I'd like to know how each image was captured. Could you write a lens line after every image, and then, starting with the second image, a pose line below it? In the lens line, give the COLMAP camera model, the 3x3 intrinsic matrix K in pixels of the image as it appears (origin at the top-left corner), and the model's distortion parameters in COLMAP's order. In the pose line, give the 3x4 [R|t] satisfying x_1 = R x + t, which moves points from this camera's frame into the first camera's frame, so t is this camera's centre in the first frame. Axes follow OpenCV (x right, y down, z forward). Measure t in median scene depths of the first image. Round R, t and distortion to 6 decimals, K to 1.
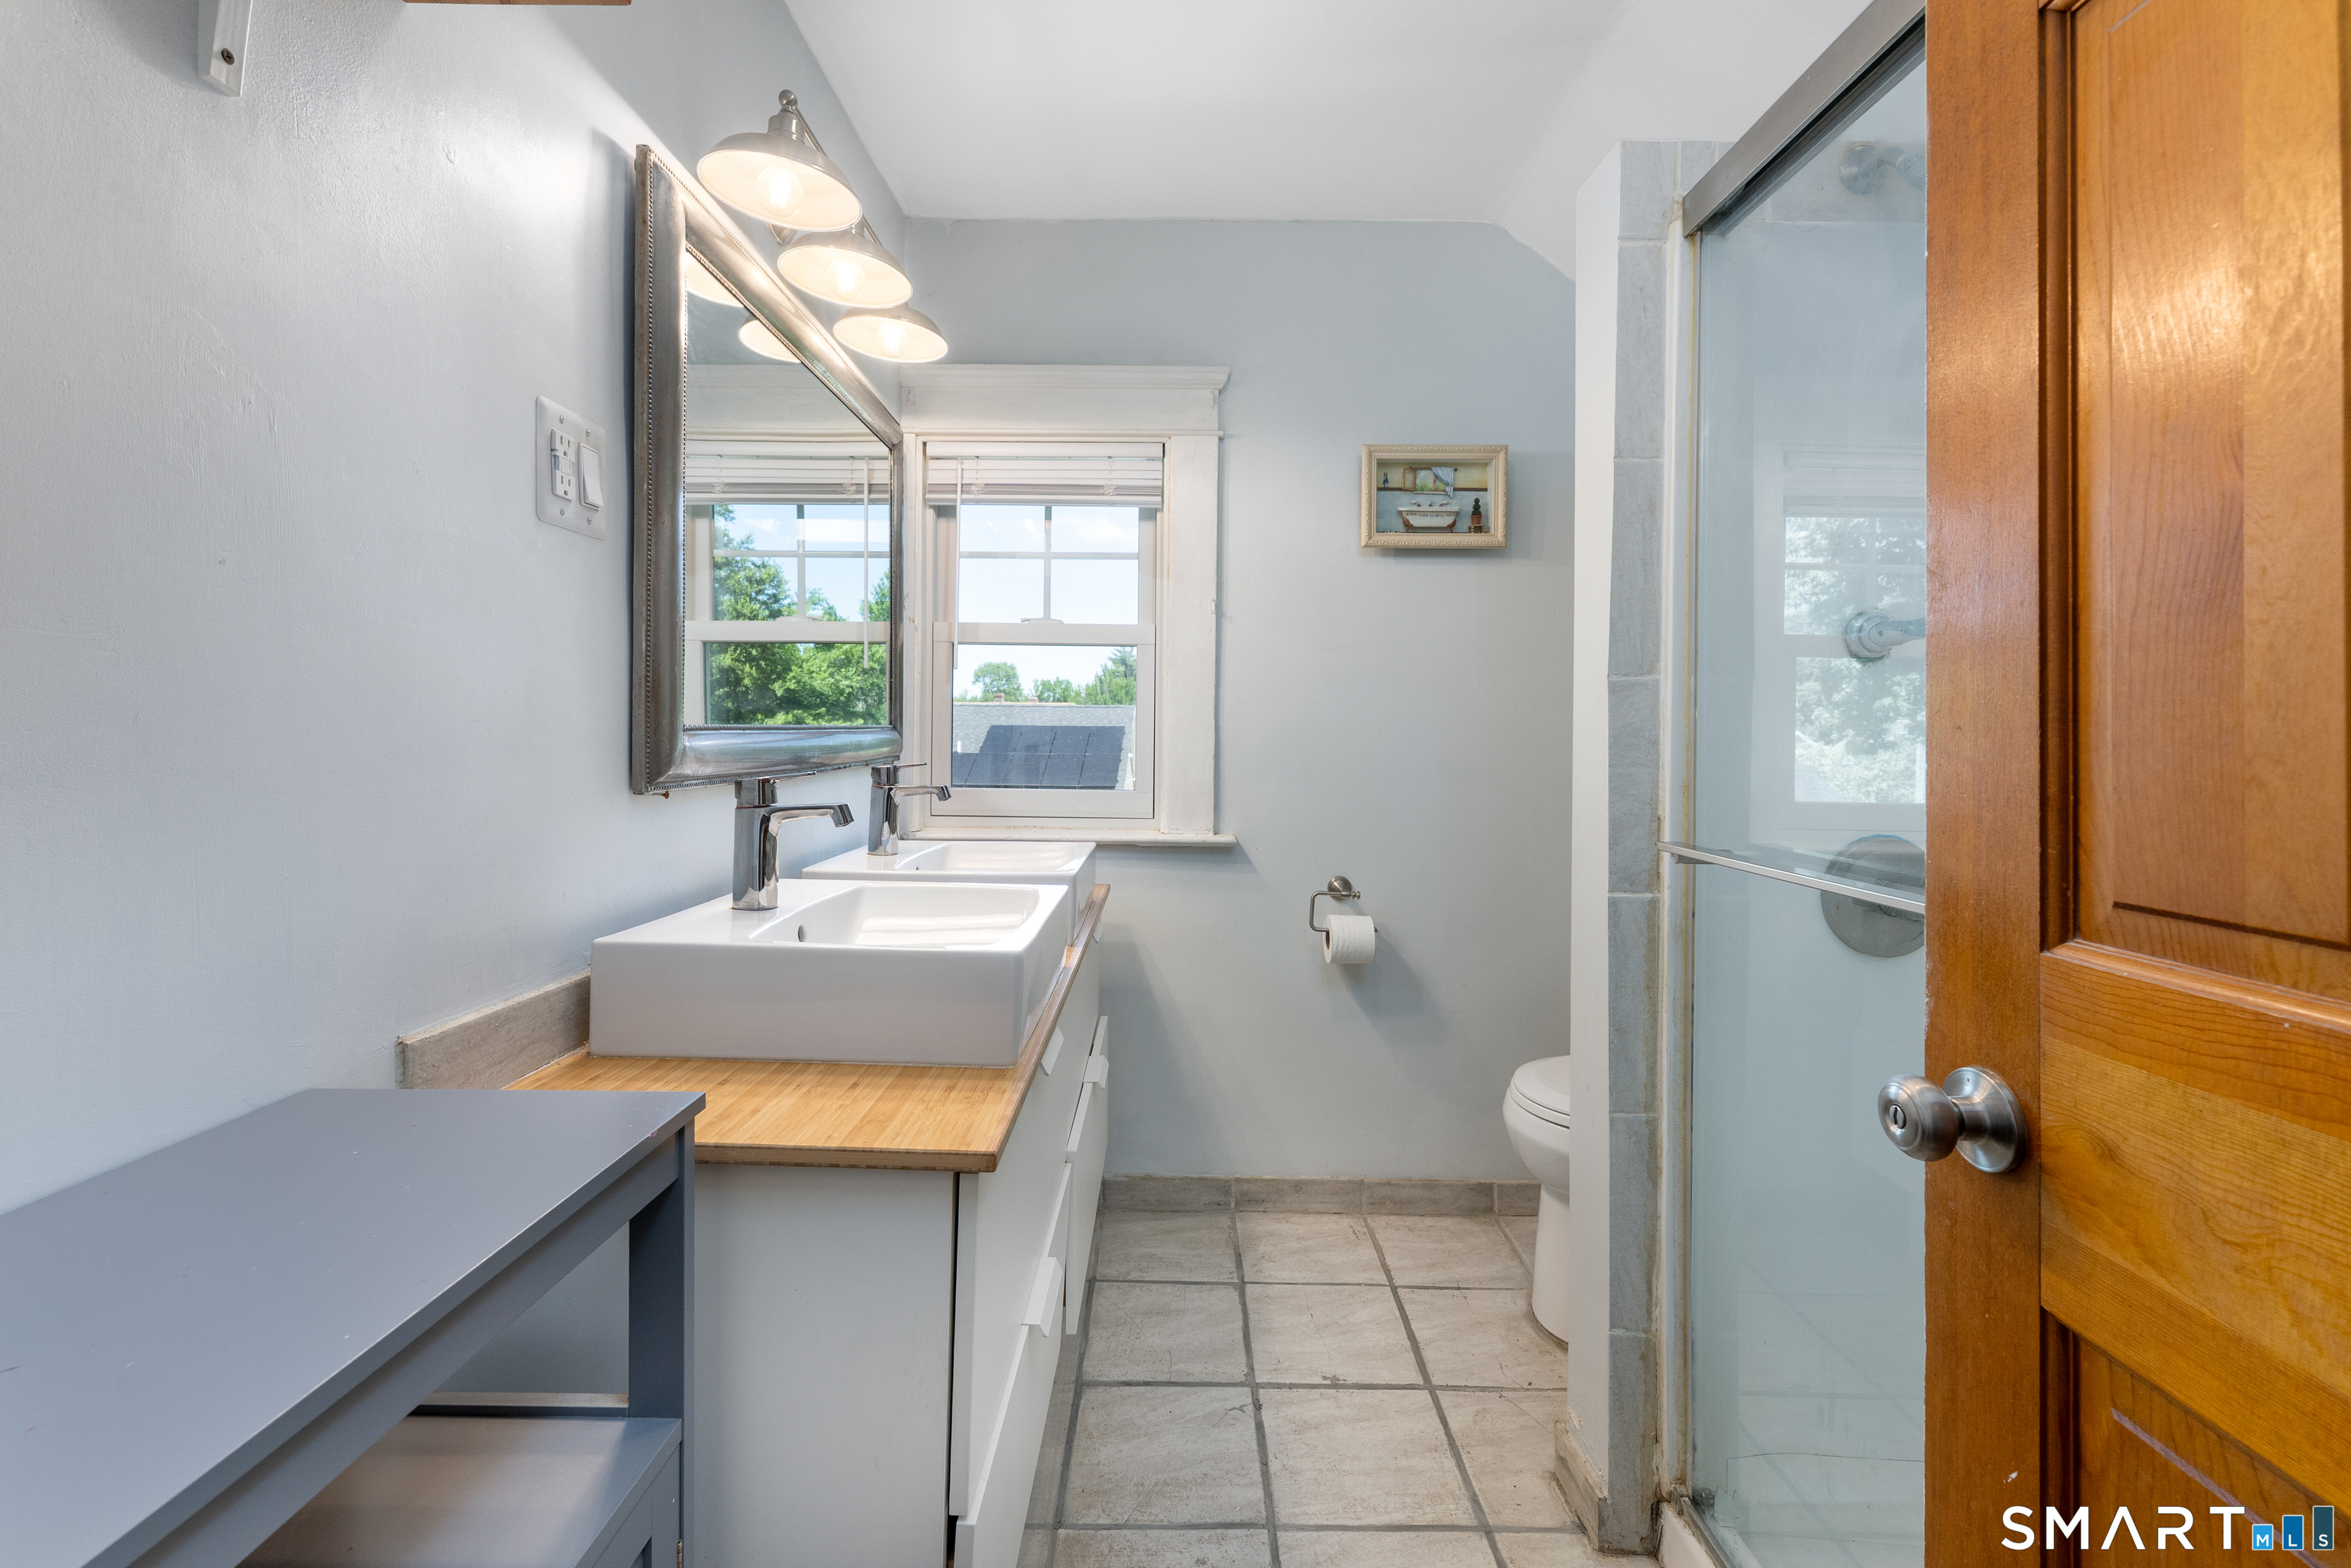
lens RADIAL K [[956.9, 0, 1153.6], [0, 956.9, 731.5], [0, 0, 1]] dist [0.005171, -0.002041]
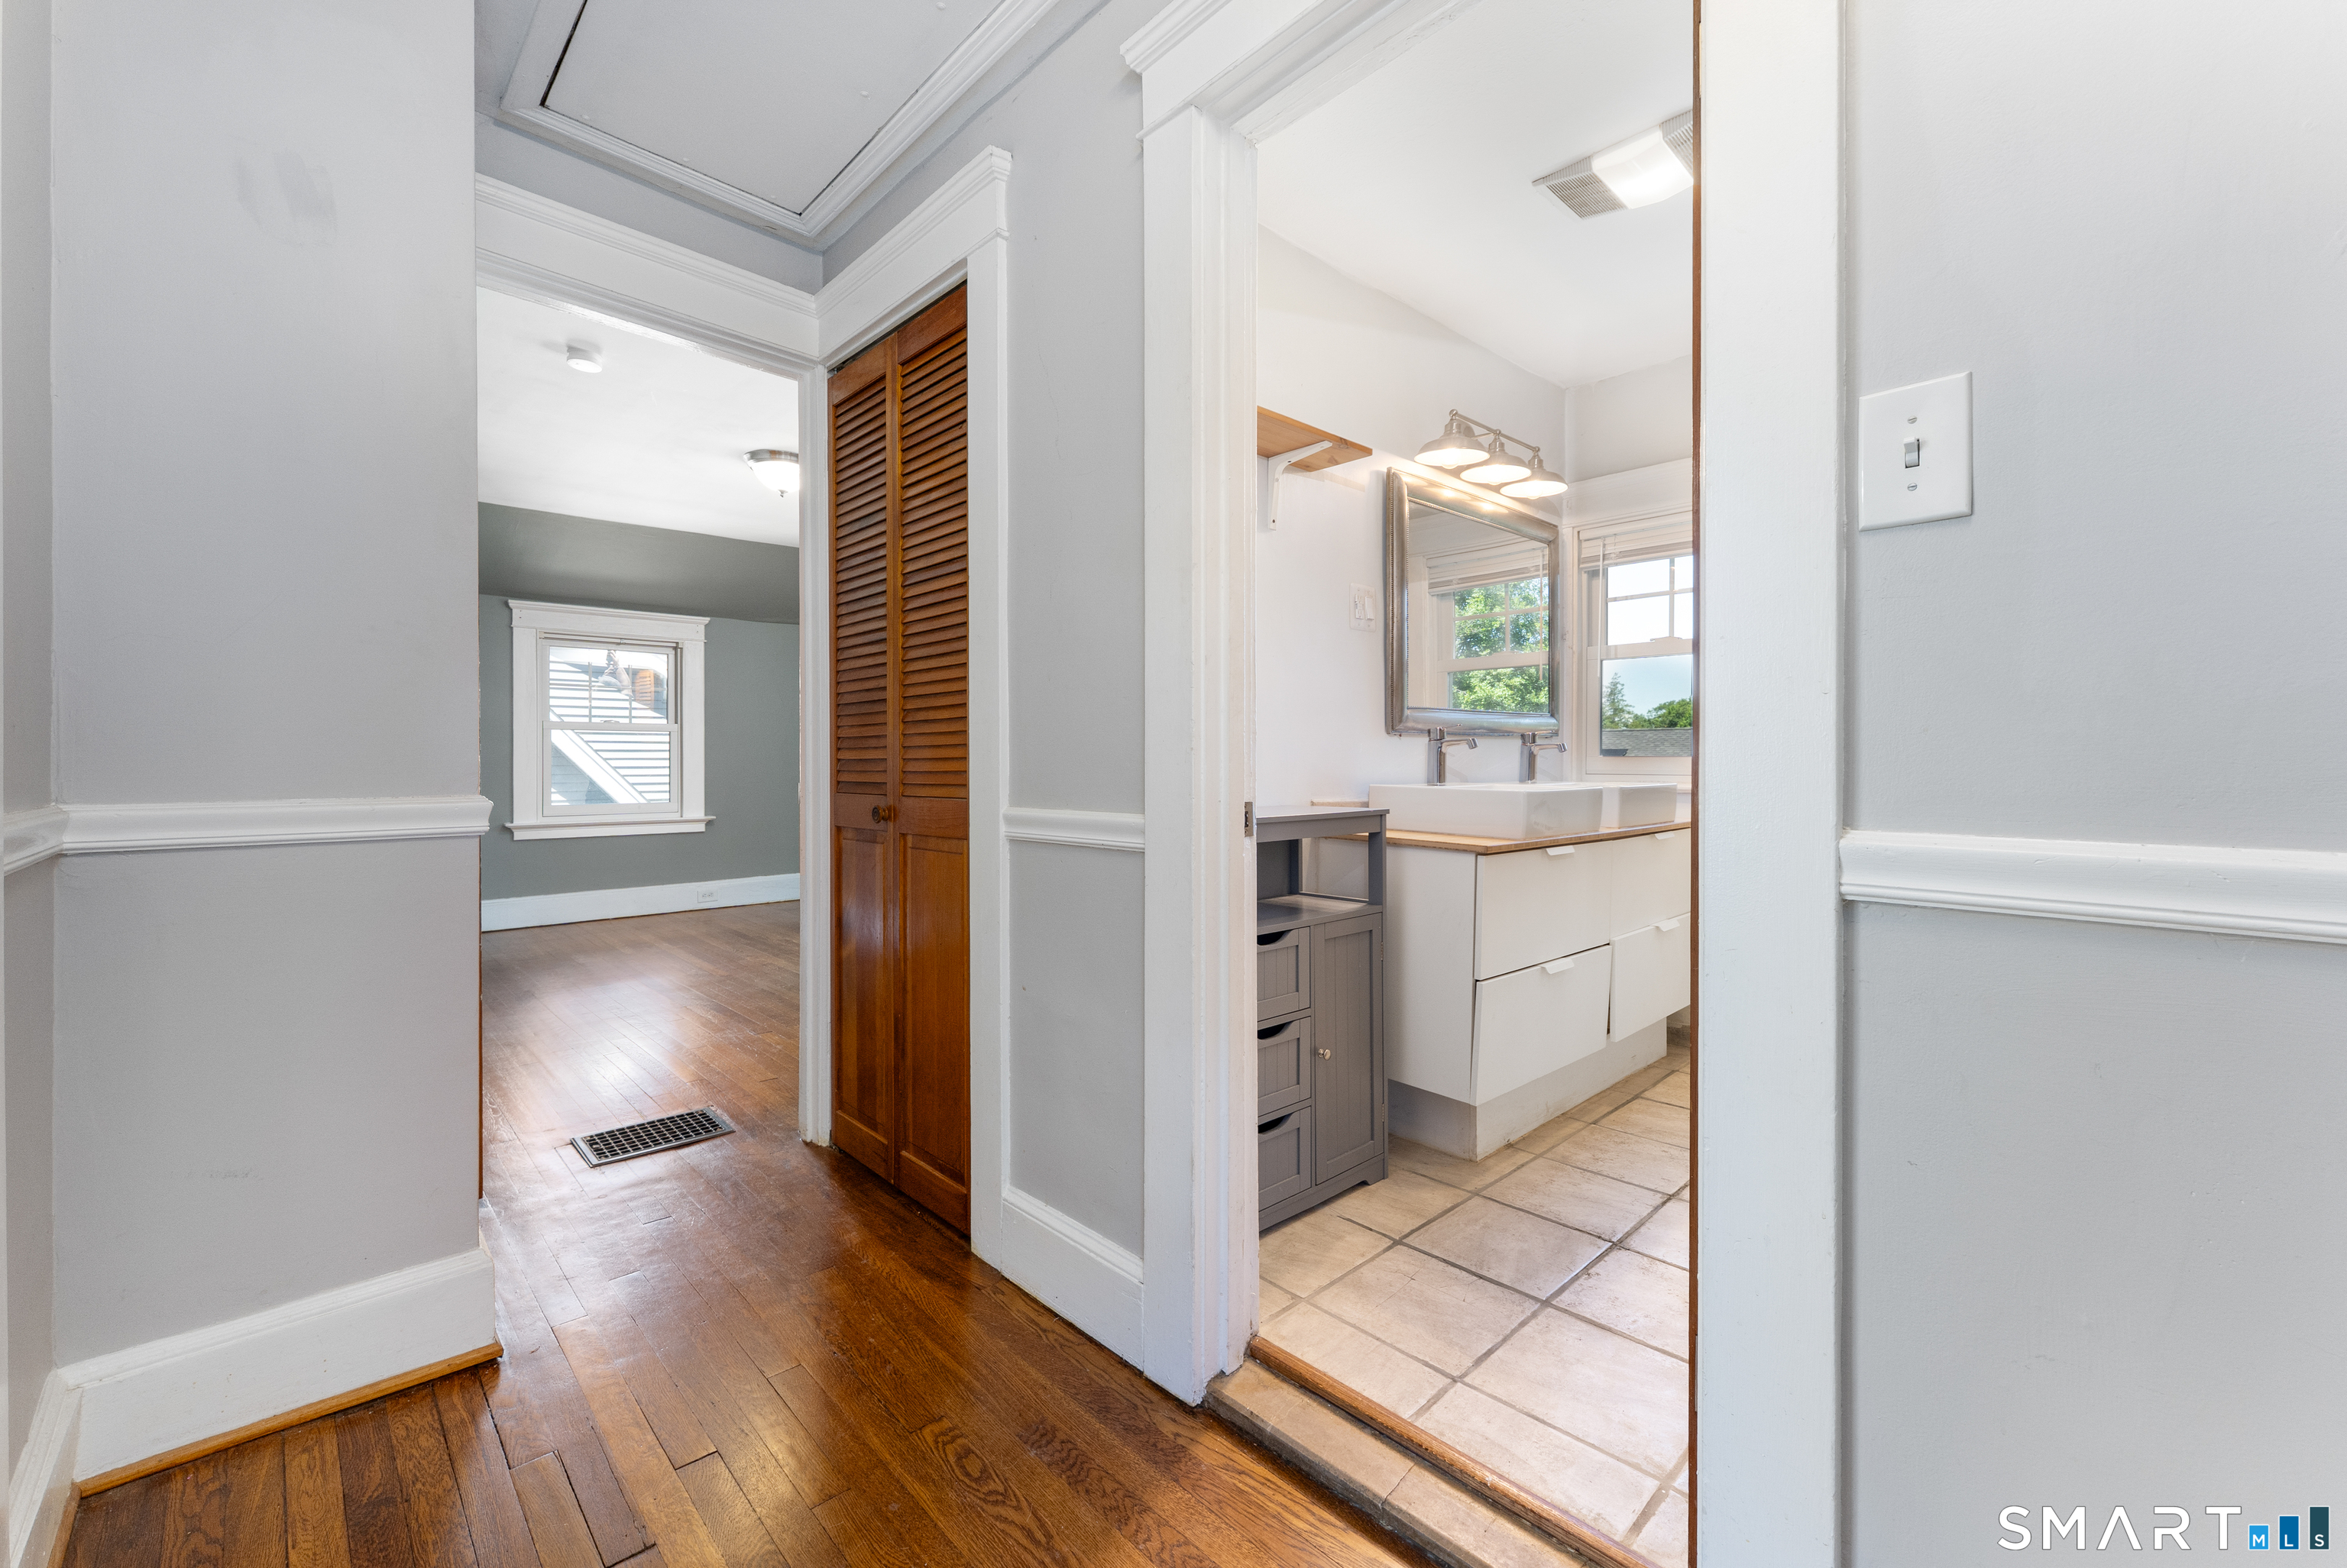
lens RADIAL K [[955.2, 0, 1174.8], [0, 955.2, 769.5], [0, 0, 1]] dist [0.005171, -0.002041]
pose [[0.694051, -0.002557, -0.719921, 0.569649], [0.005859, 0.999981, 0.002097, 0.102187], [0.719902, -0.005674, 0.694053, -0.738085]]
